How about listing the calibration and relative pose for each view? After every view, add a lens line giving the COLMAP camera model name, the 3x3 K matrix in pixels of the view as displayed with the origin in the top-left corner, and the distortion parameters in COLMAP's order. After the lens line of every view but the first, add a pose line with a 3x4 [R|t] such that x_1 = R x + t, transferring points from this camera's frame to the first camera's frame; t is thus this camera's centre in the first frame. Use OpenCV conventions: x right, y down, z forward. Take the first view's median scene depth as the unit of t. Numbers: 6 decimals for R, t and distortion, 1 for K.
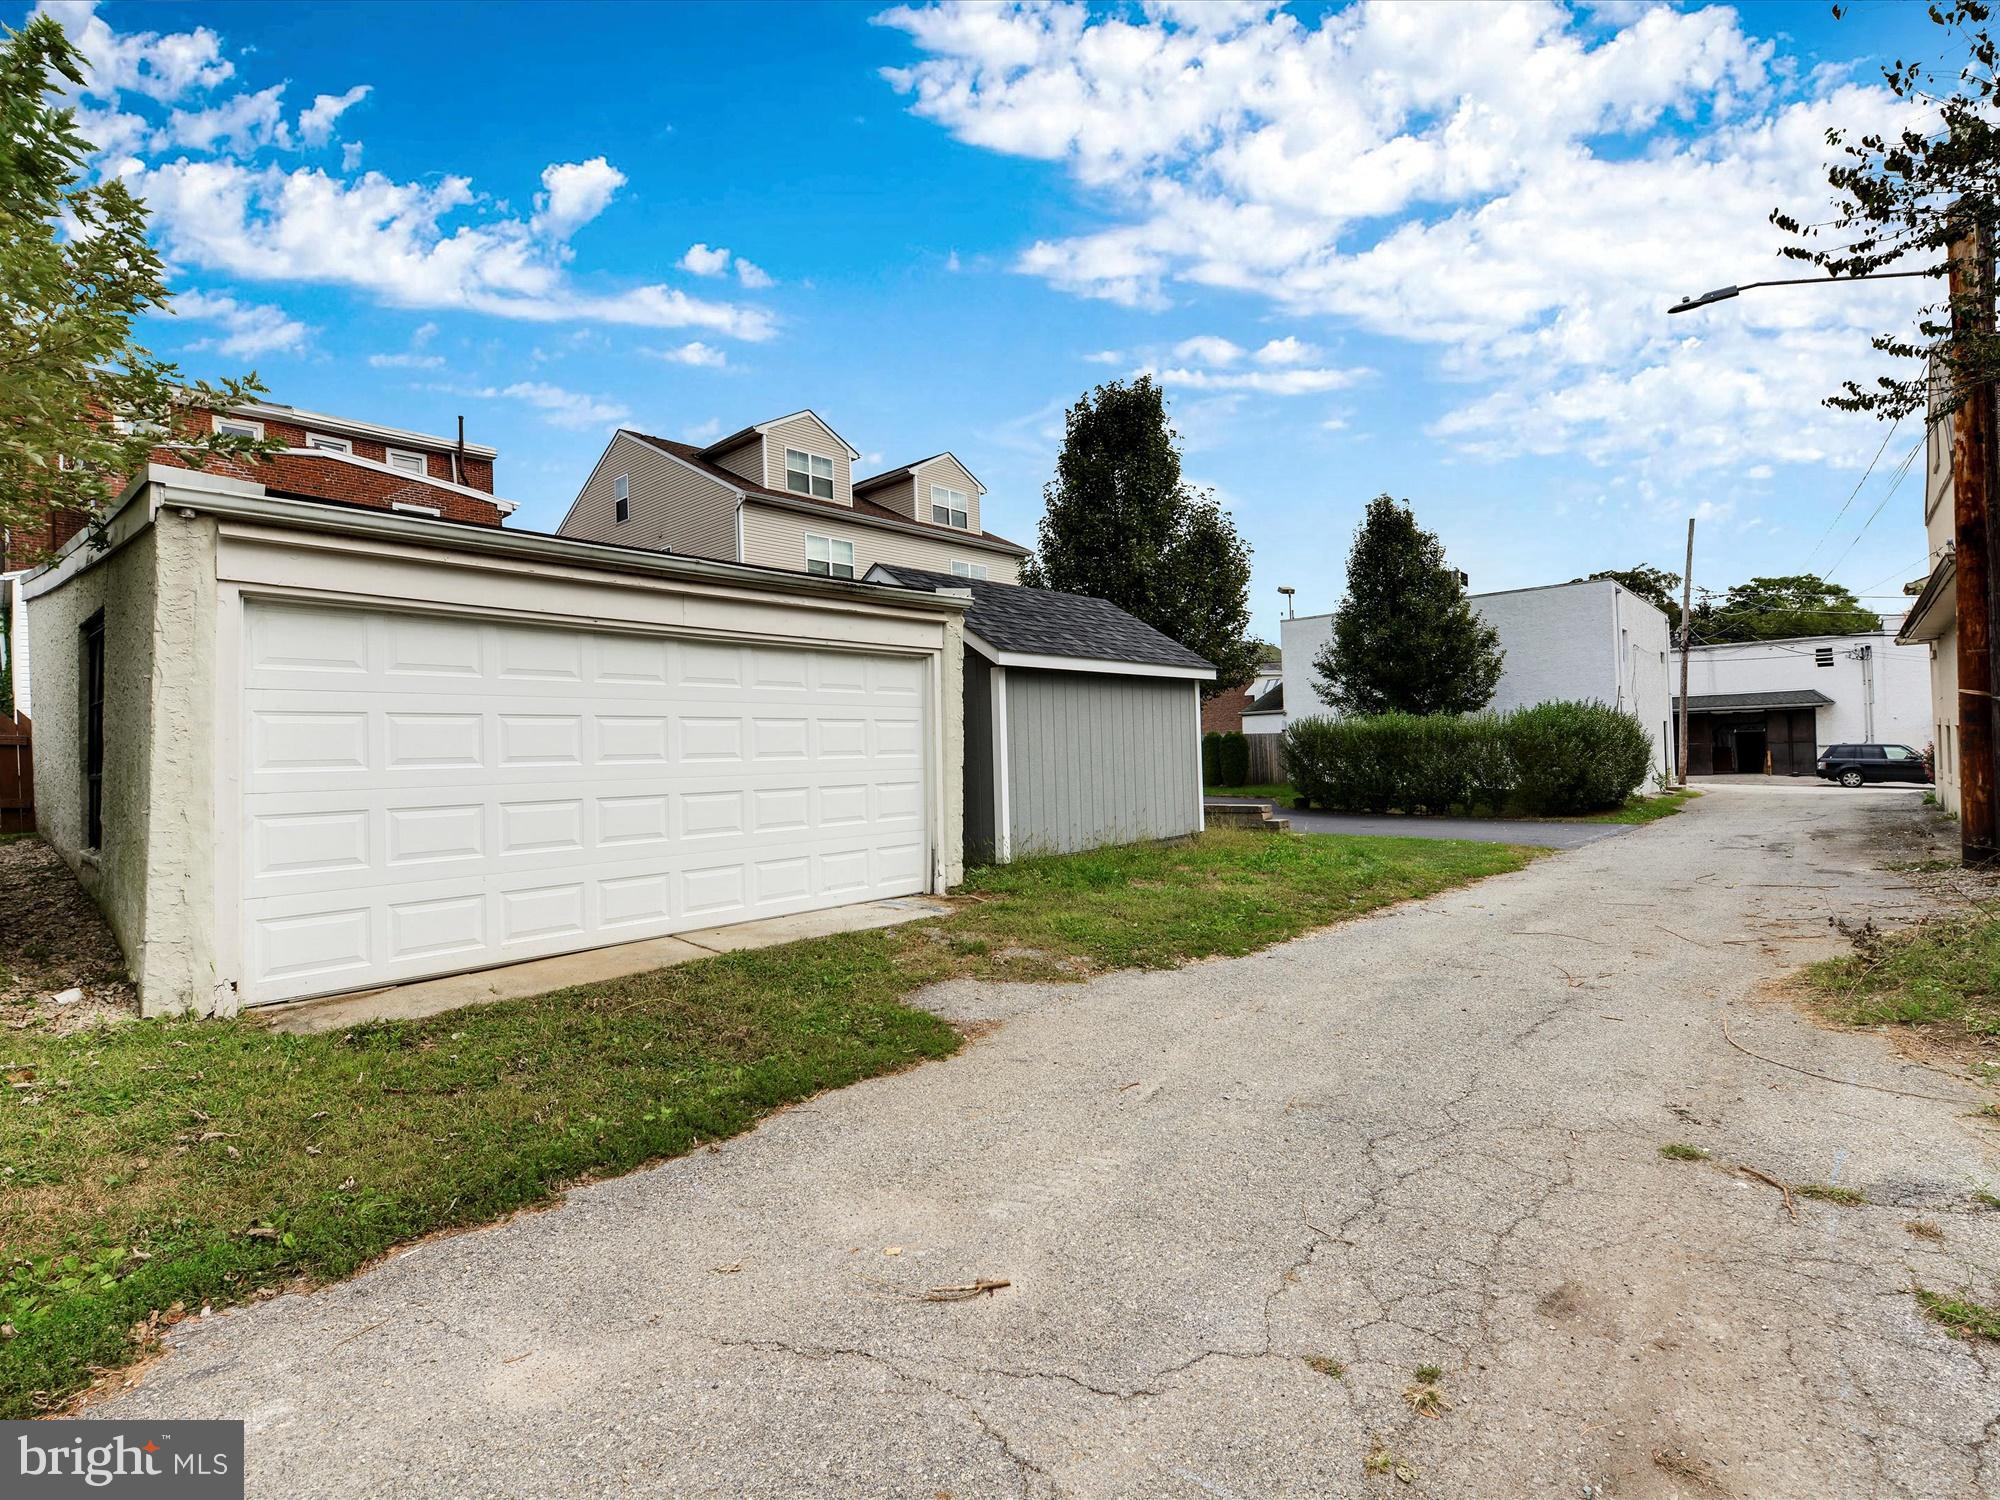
lens RADIAL K [[1185.0, 0, 995.7], [0, 1185.0, 722.6], [0, 0, 1]] dist [-0.004266, -0.000781]
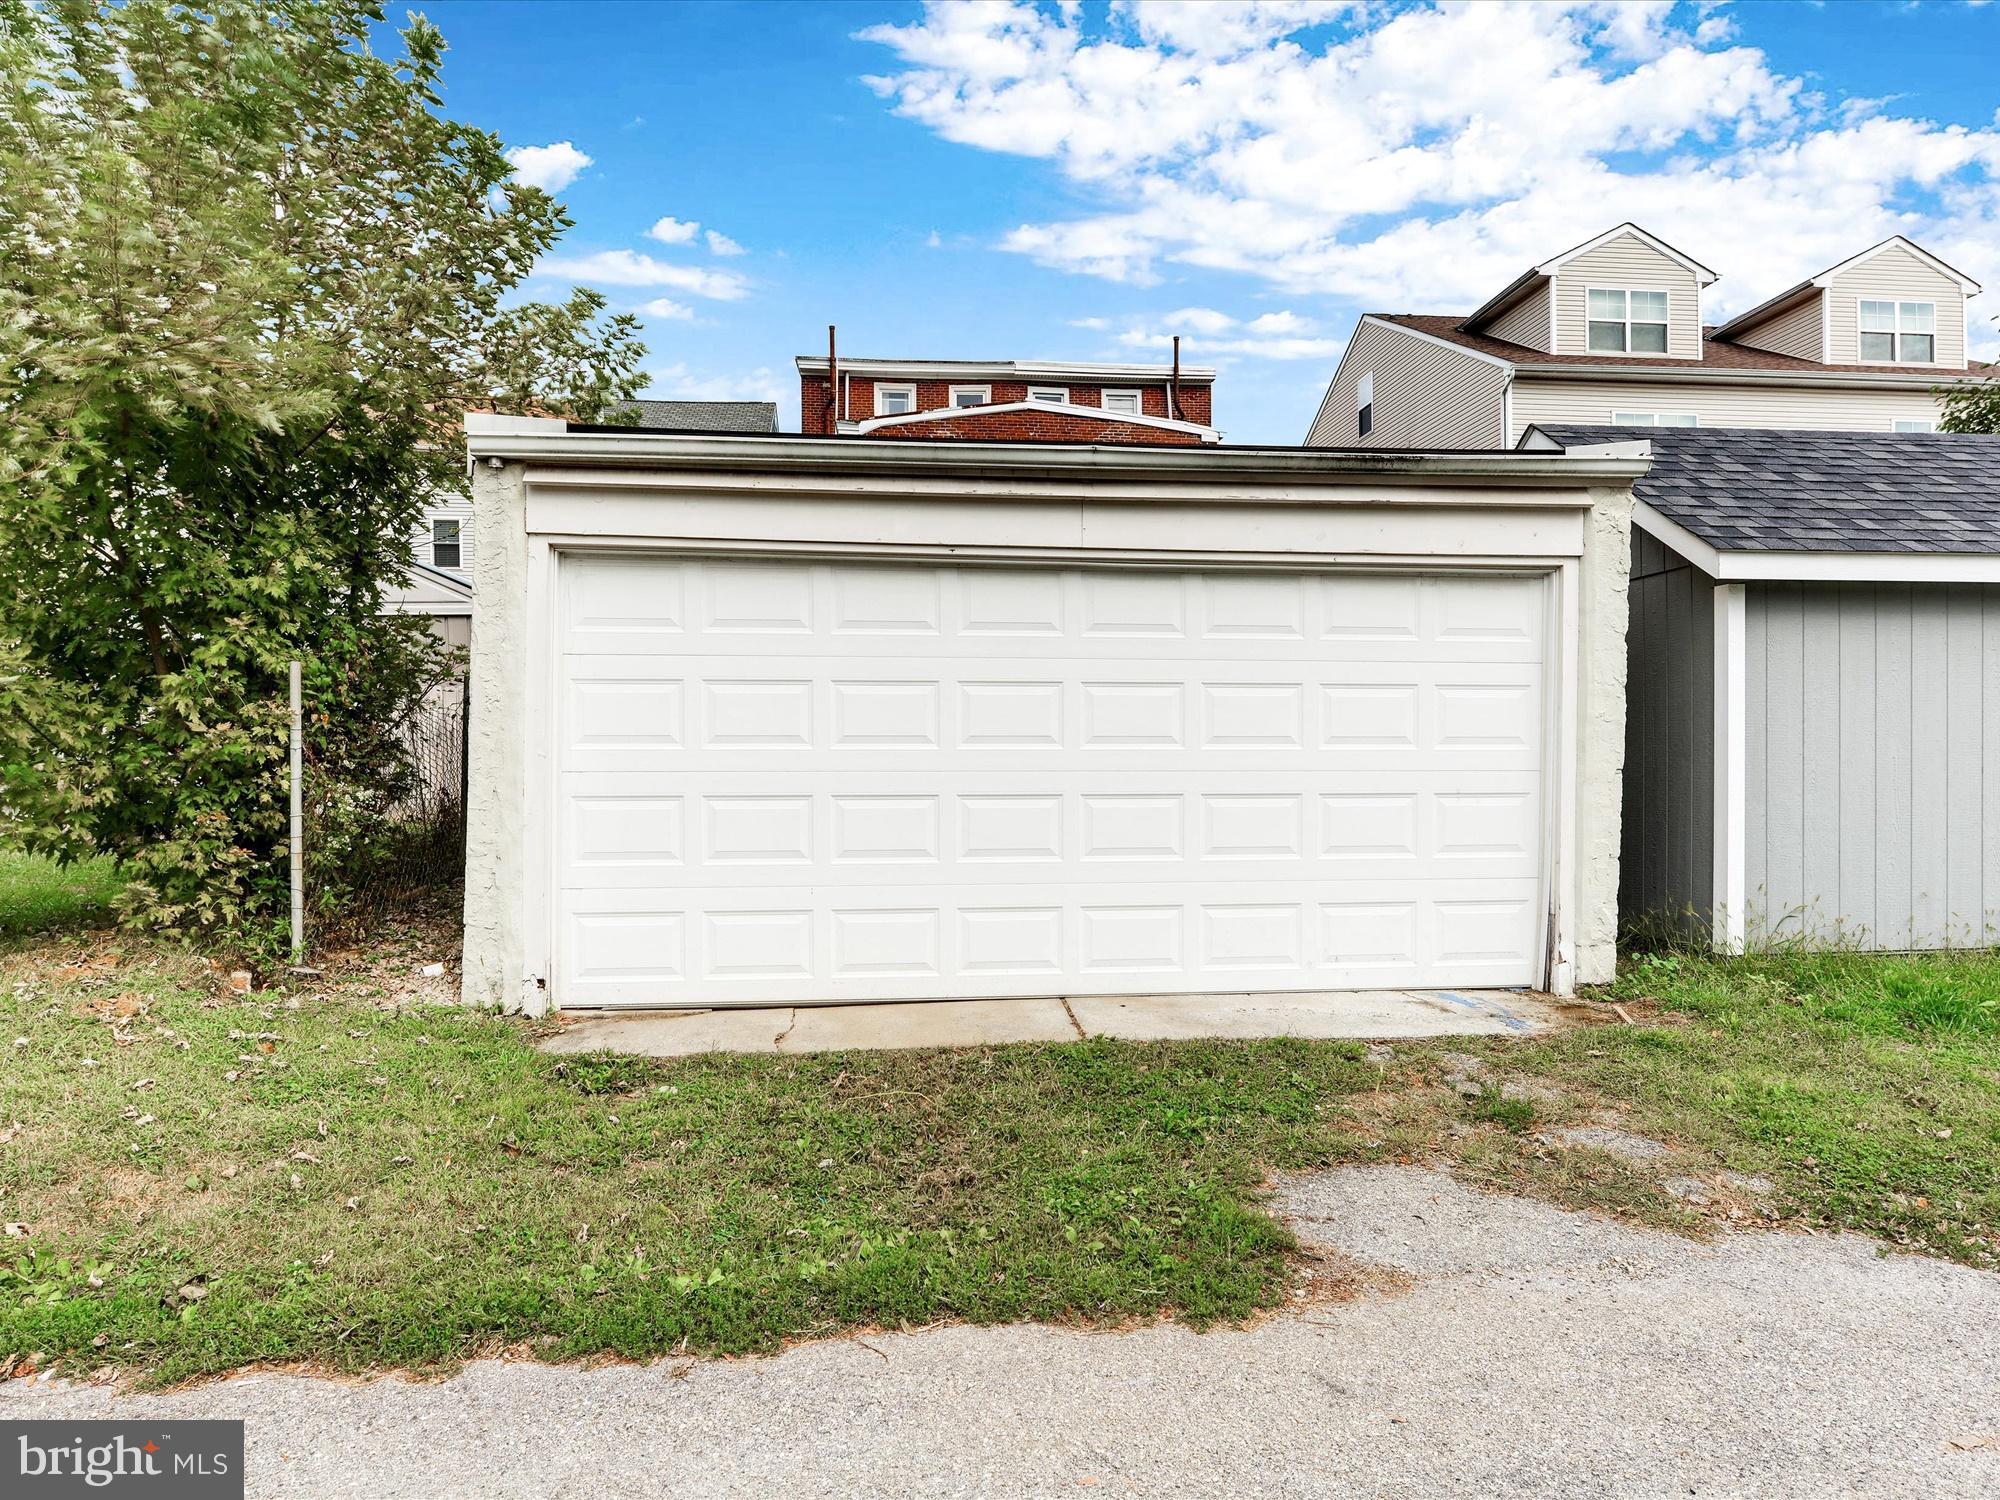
lens RADIAL K [[1304.4, 0, 1000.0], [0, 1304.4, 750.0], [0, 0, 1]] dist [-0.002123, -0.001762]
pose [[0.691404, 0.023177, -0.722096, 0.212990], [0.001376, 0.999441, 0.033396, 0.007895], [0.722467, -0.024084, 0.690986, 0.385528]]
